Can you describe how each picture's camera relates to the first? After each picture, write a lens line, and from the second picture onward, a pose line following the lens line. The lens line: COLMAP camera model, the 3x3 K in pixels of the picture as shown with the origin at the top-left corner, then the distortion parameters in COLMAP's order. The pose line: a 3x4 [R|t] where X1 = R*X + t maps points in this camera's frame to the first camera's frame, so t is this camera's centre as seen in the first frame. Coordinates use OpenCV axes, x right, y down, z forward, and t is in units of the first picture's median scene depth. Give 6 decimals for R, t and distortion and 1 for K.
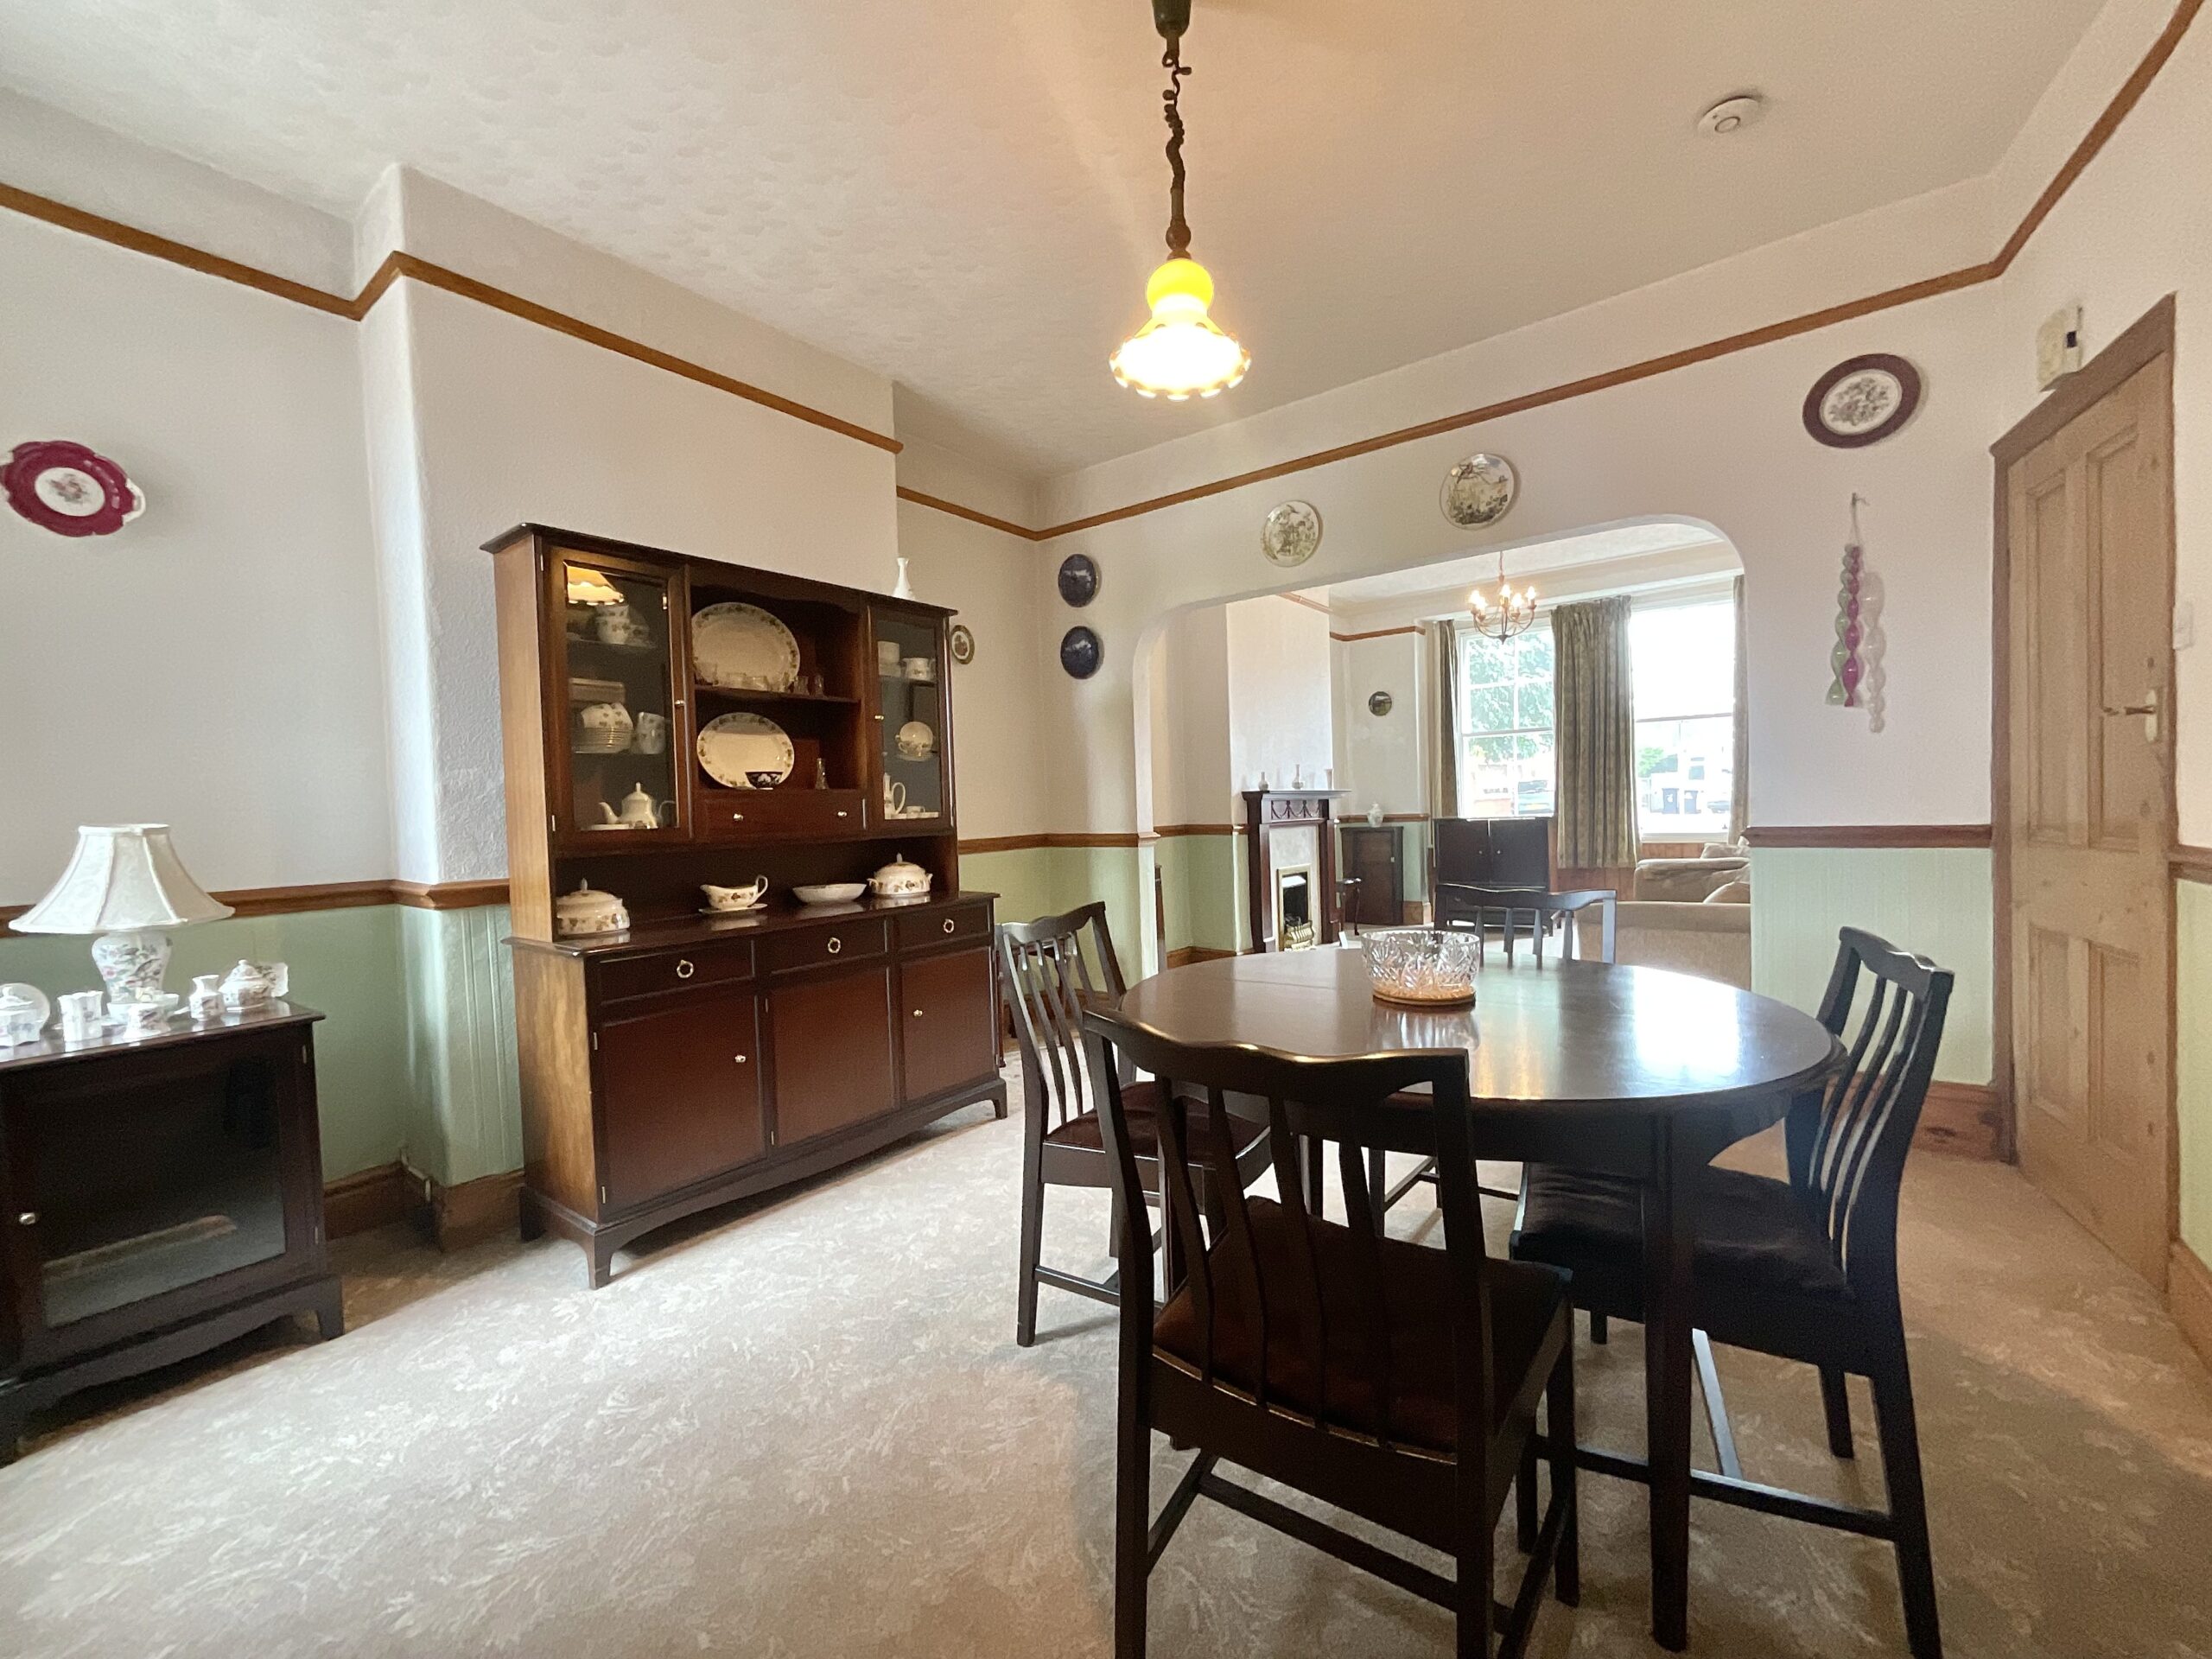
lens RADIAL K [[953.8, 0, 1106.0], [0, 953.8, 829.5], [0, 0, 1]] dist [-0.001496, 0.022260]
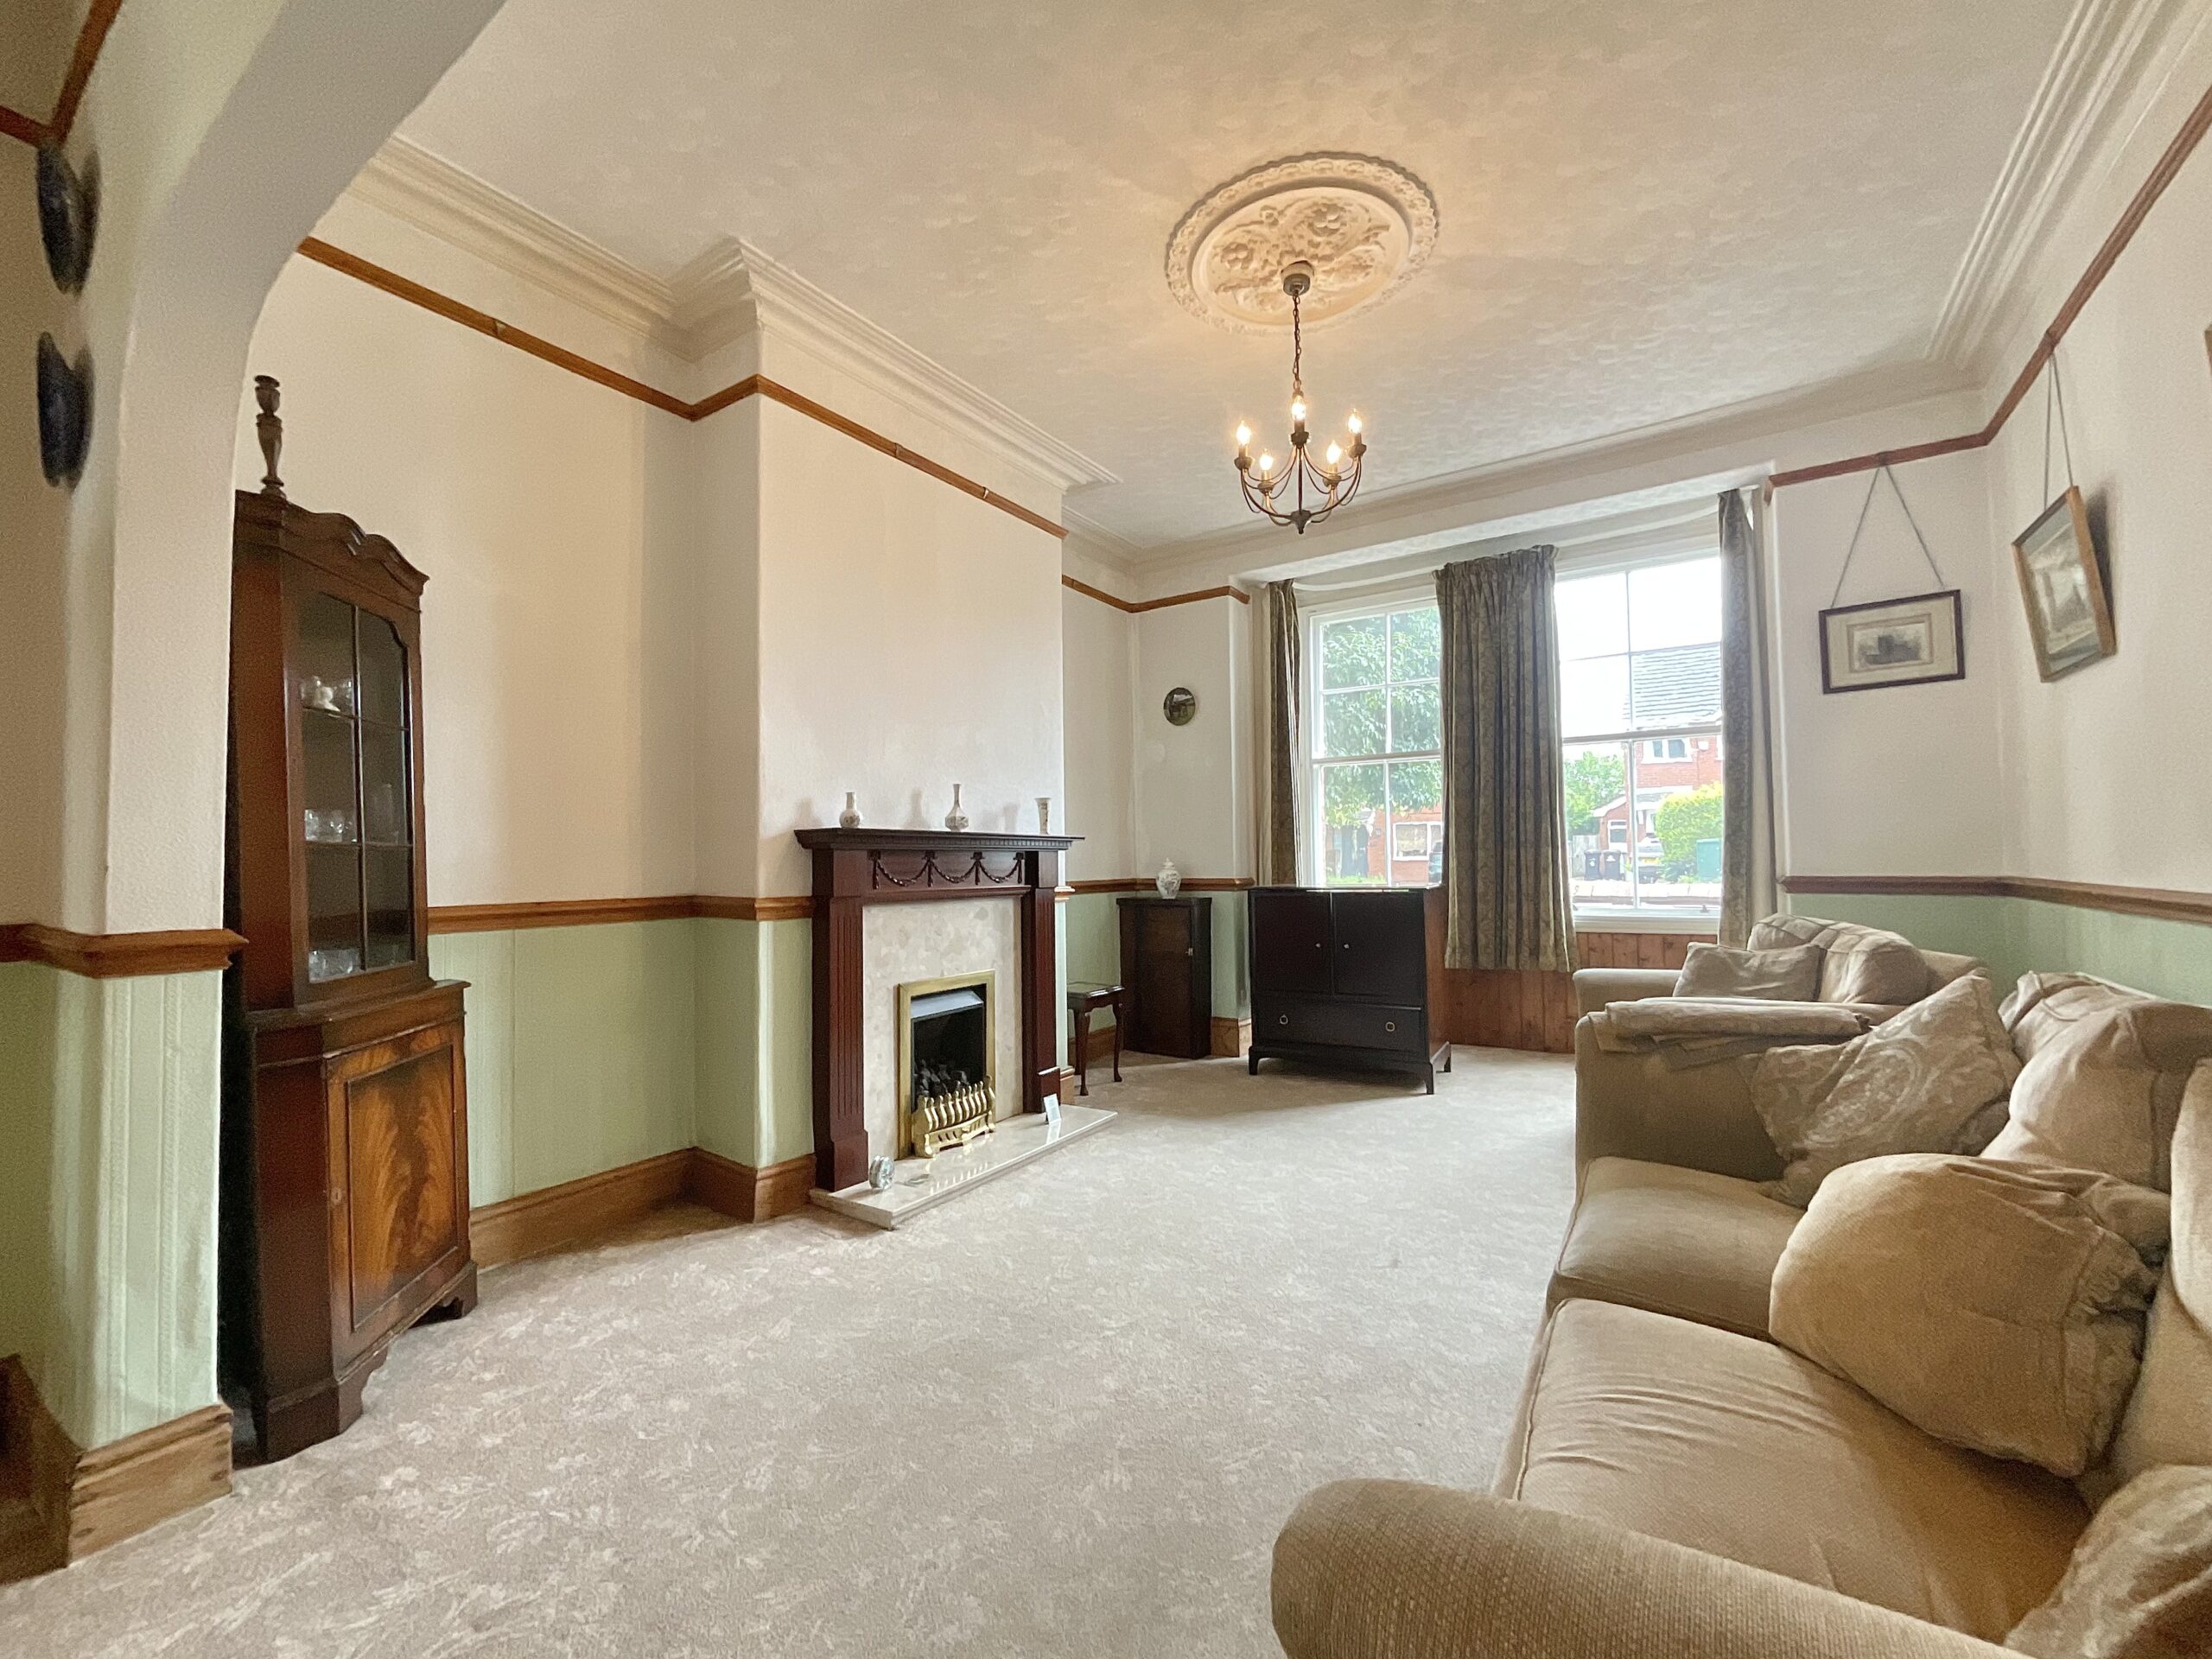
lens RADIAL K [[897.4, 0, 1106.0], [0, 897.4, 829.5], [0, 0, 1]] dist [-0.019044, 0.017883]
pose [[0.998264, 0.021898, 0.054673, 0.210980], [-0.018609, 0.998027, -0.059963, -0.011785], [-0.055878, 0.058841, 0.996702, 0.412269]]
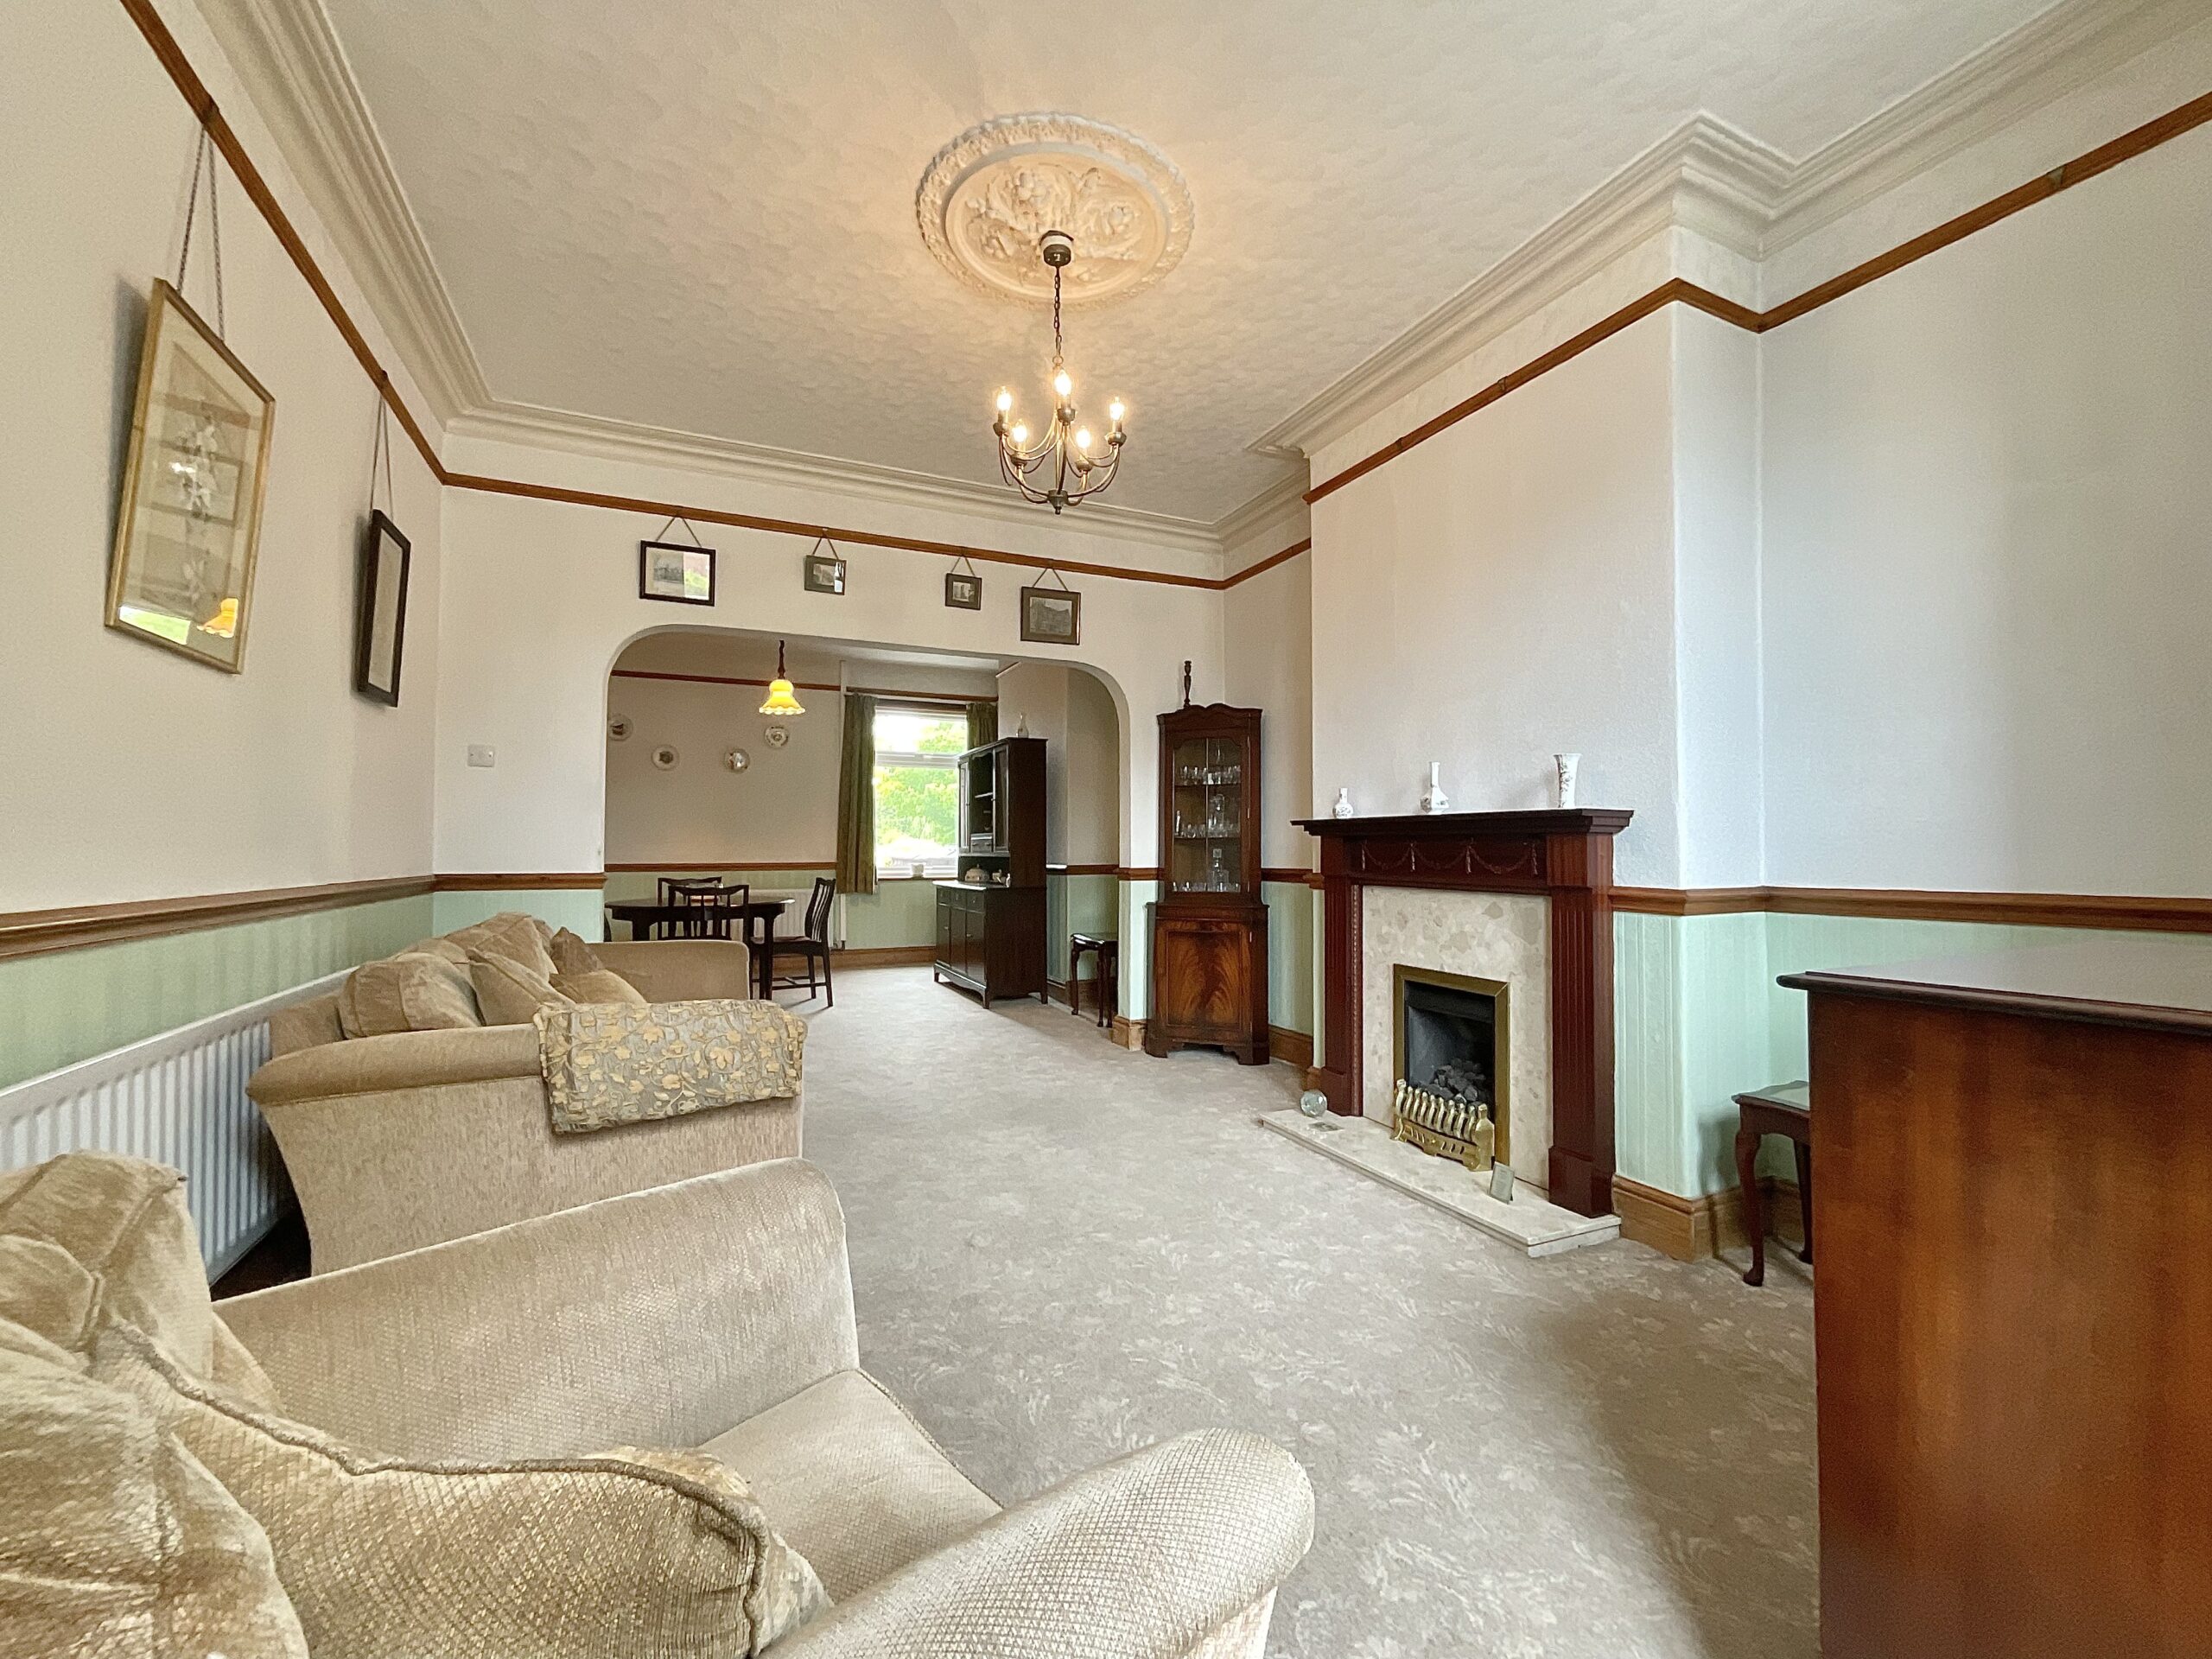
lens RADIAL K [[897.4, 0, 1106.0], [0, 897.4, 829.5], [0, 0, 1]] dist [-0.019044, 0.017883]
pose [[-0.475987, 0.007964, -0.879416, 0.590226], [-0.008749, 0.999867, 0.013790, -0.033462], [0.879409, 0.014258, -0.475854, 0.921908]]
